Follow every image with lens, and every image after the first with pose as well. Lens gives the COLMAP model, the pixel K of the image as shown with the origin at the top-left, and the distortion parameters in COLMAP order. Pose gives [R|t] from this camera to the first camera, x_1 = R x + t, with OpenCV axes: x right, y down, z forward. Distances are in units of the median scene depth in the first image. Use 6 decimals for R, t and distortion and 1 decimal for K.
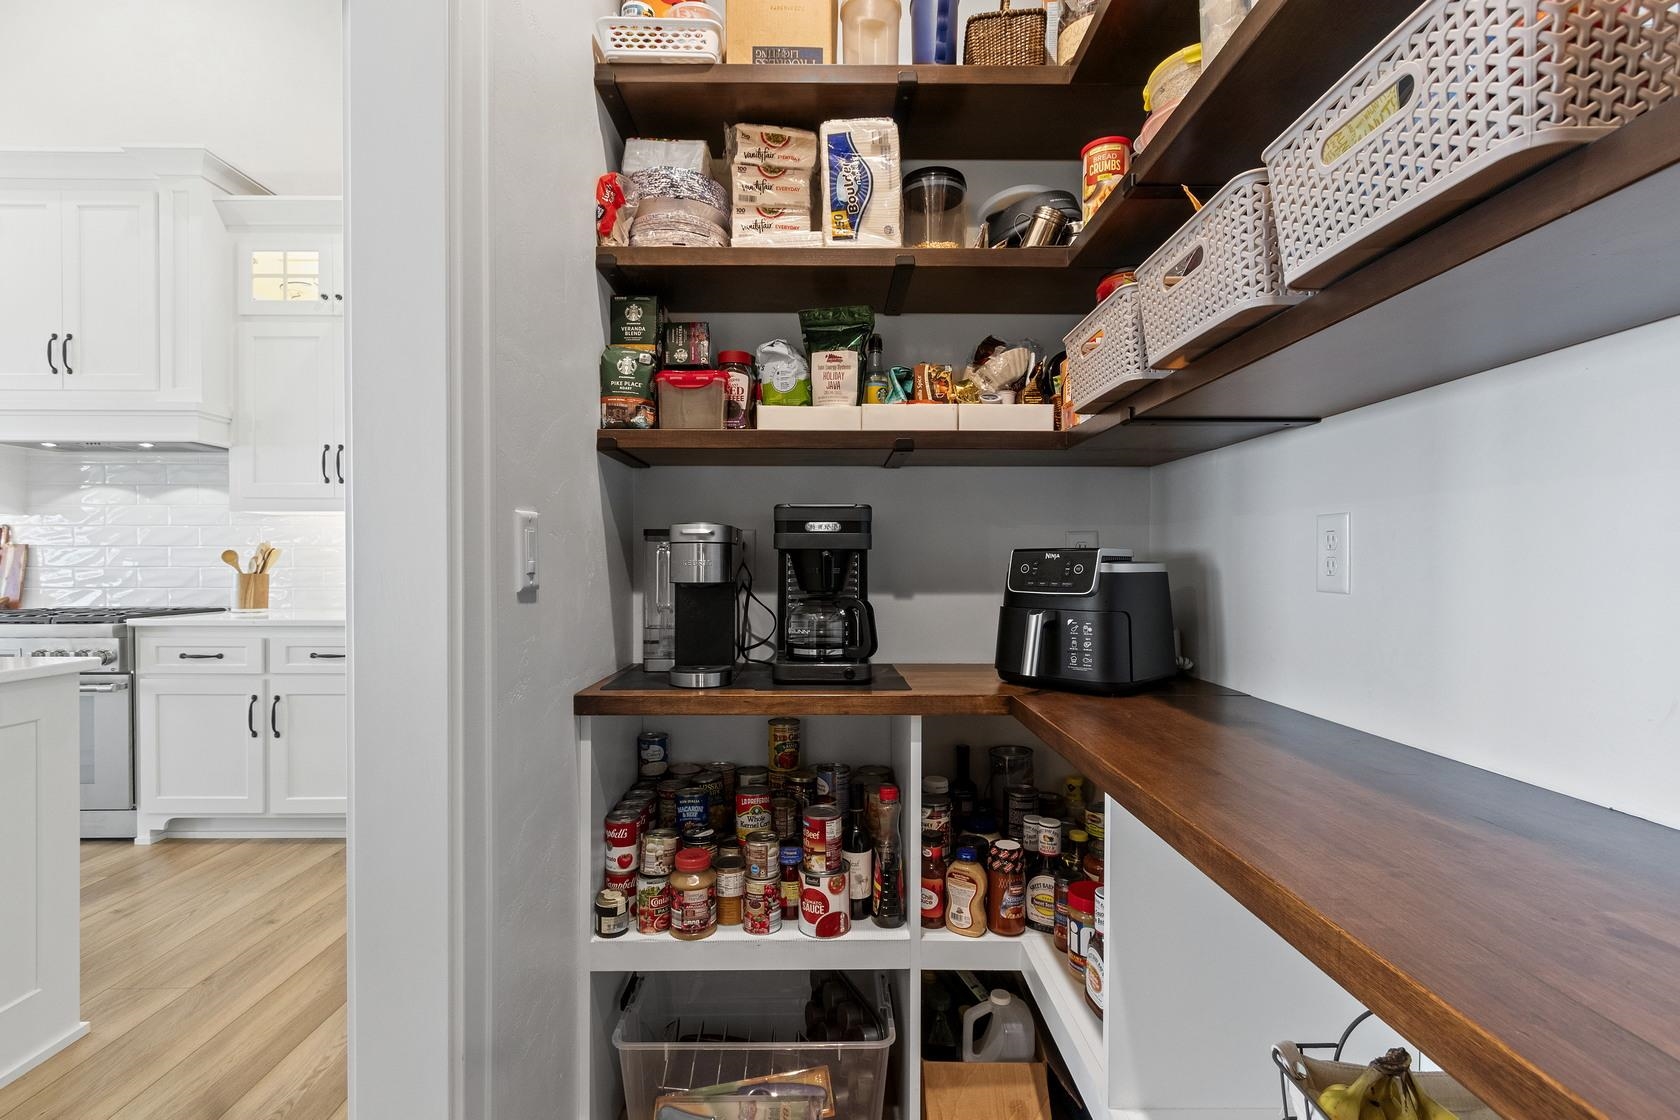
lens RADIAL K [[777.0, 0, 831.5], [0, 777.0, 569.3], [0, 0, 1]] dist [0.007107, -0.003656]
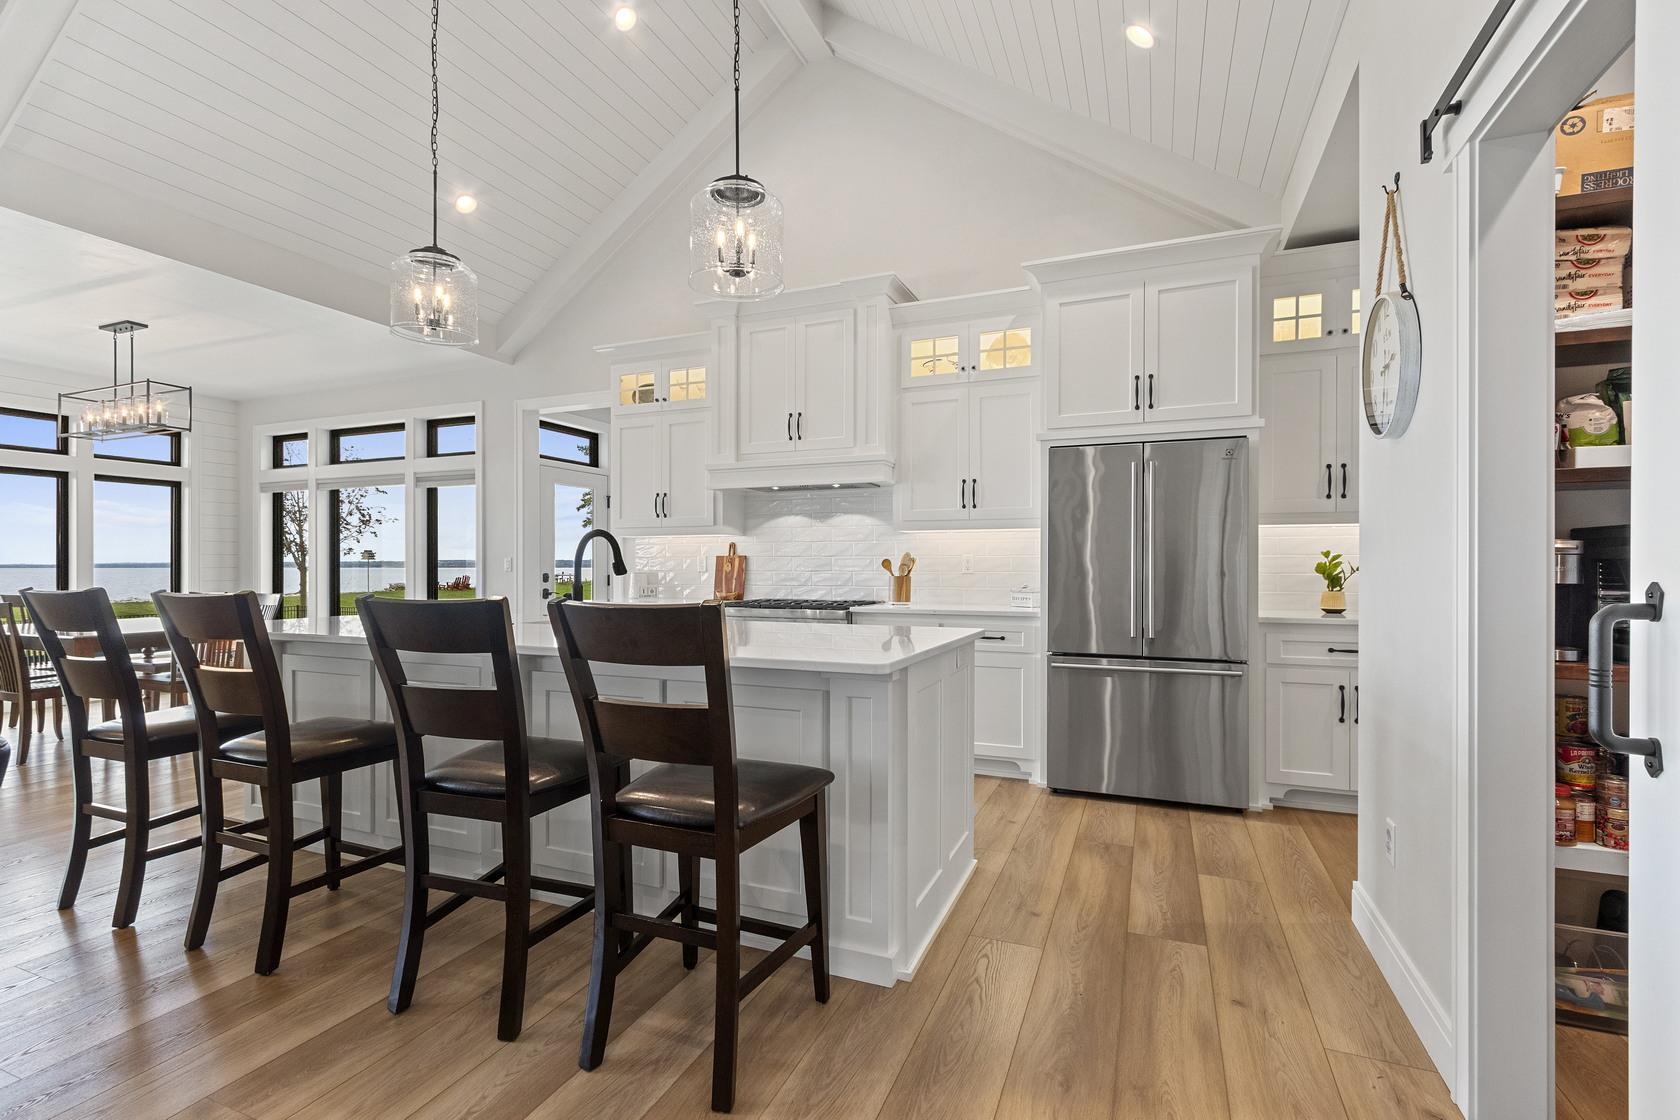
lens RADIAL K [[777.0, 0, 827.1], [0, 777.0, 566.1], [0, 0, 1]] dist [0.007107, -0.003656]
pose [[0.919877, -0.002283, -0.392200, -0.343483], [-0.000992, 0.999966, -0.008148, -0.000758], [0.392206, 0.007884, 0.919844, -0.316296]]
